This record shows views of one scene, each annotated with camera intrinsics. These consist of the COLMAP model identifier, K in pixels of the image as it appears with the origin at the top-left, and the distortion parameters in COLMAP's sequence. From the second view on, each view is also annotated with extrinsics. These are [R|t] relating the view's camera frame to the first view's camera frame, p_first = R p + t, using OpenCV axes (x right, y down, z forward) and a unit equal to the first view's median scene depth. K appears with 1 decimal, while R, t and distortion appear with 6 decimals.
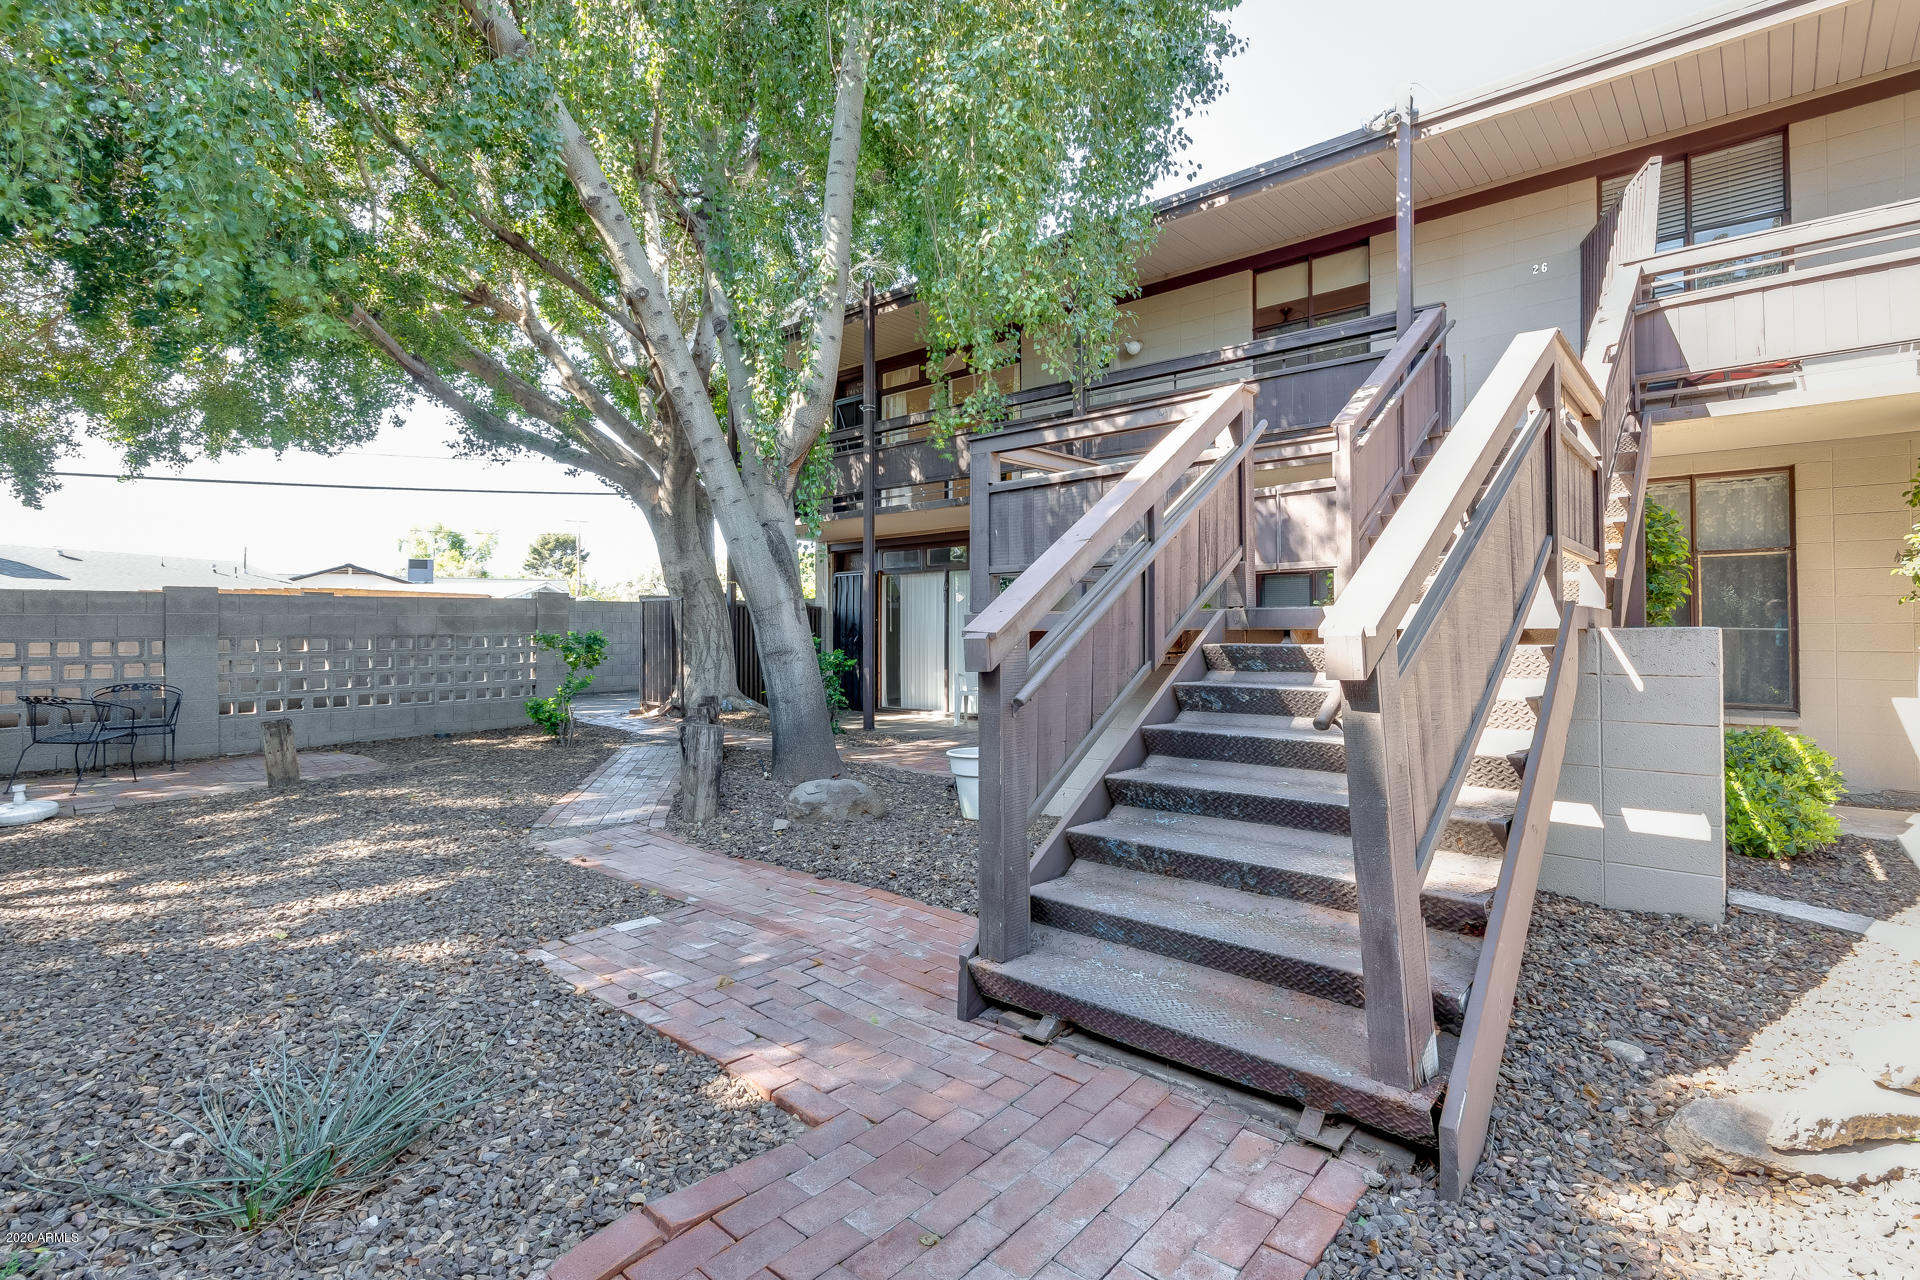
lens RADIAL K [[888.3, 0, 929.4], [0, 888.3, 645.9], [0, 0, 1]] dist [-0.002166, -0.000274]
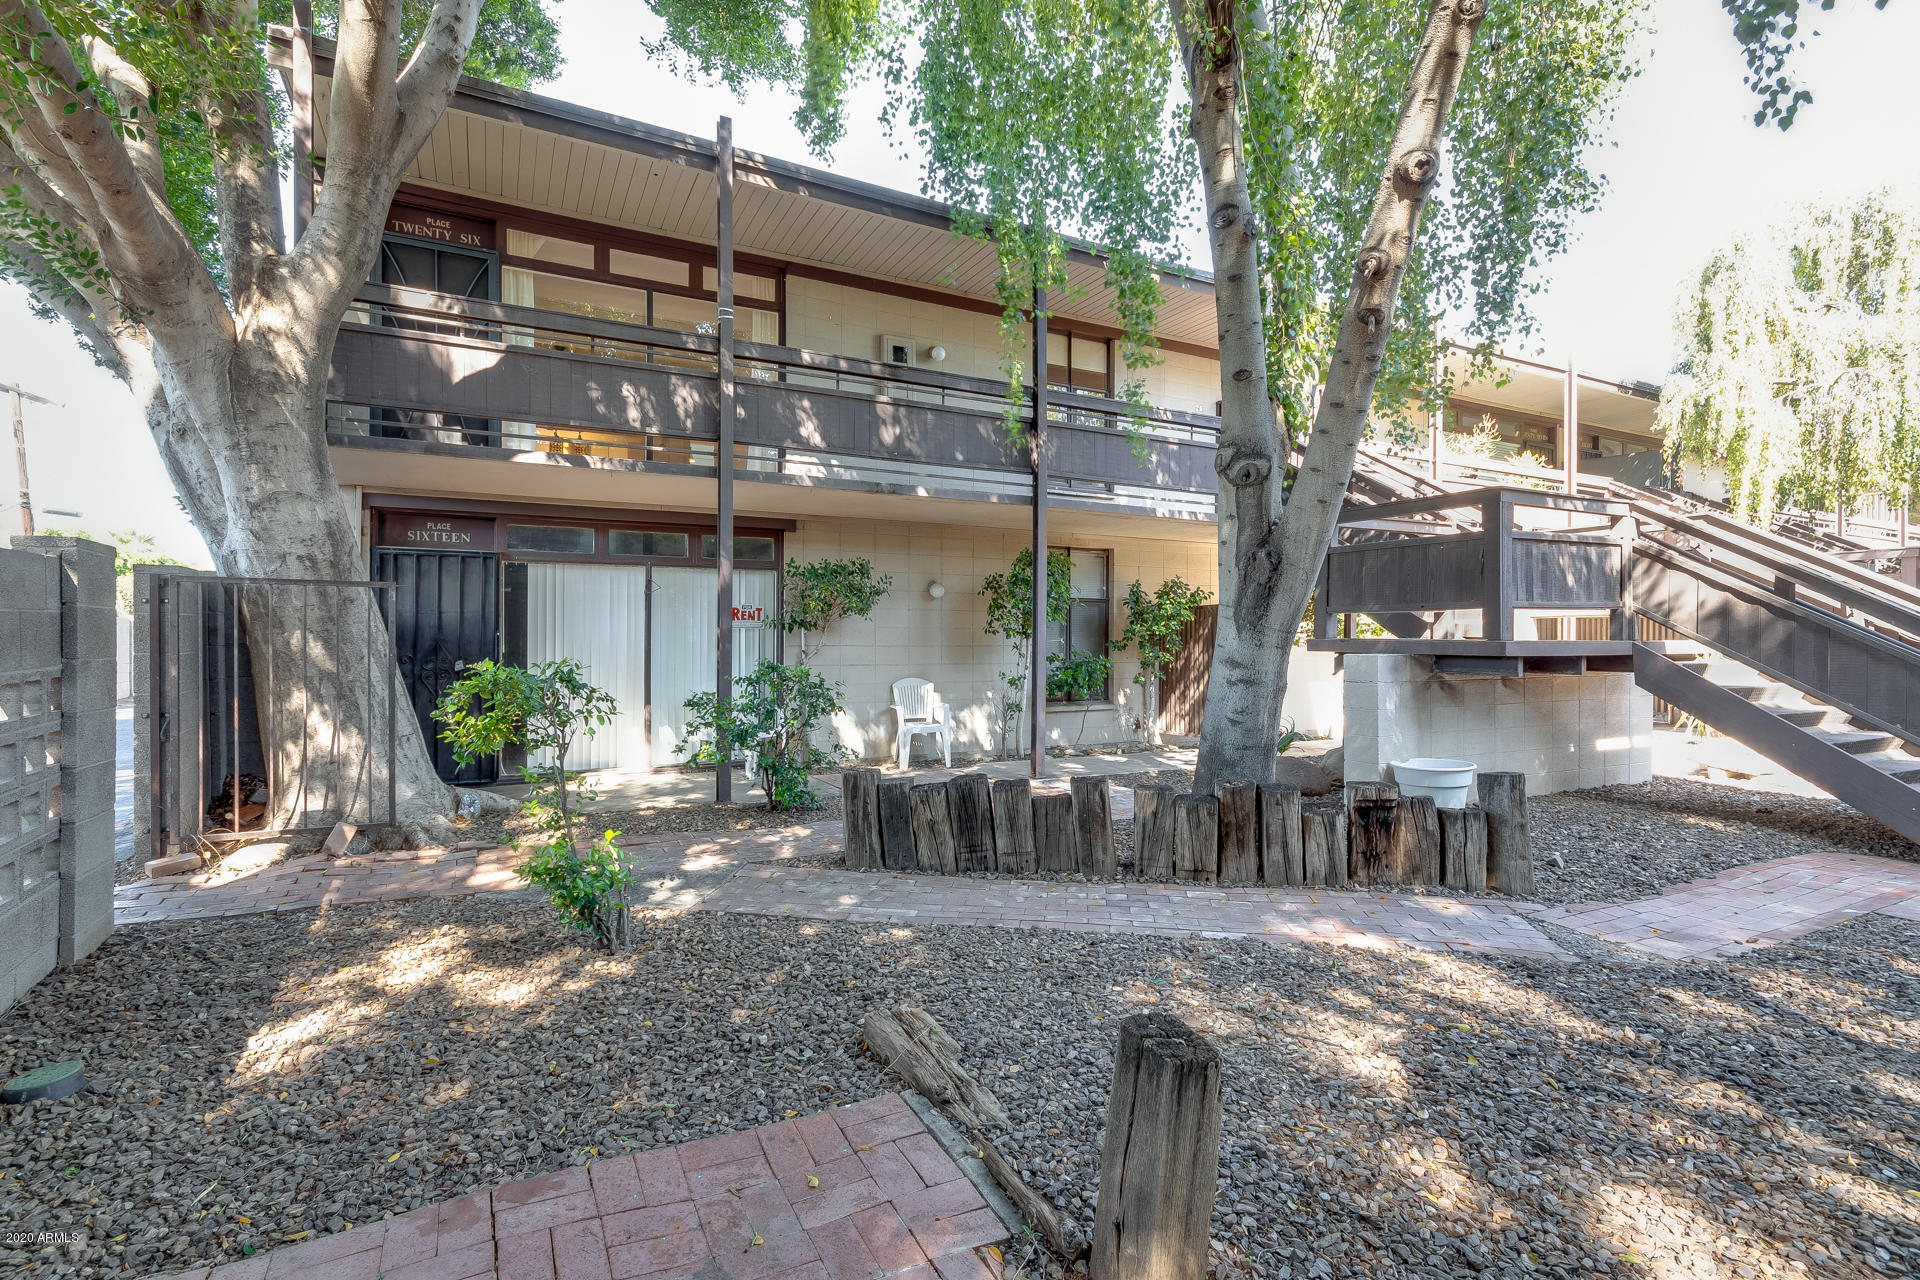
lens RADIAL K [[888.3, 0, 929.4], [0, 888.3, 645.9], [0, 0, 1]] dist [-0.002166, -0.000274]
pose [[0.381593, 0.002090, 0.924328, -0.578315], [0.017535, 0.999801, -0.009499, -0.010407], [-0.924164, 0.019833, 0.381480, 0.571557]]
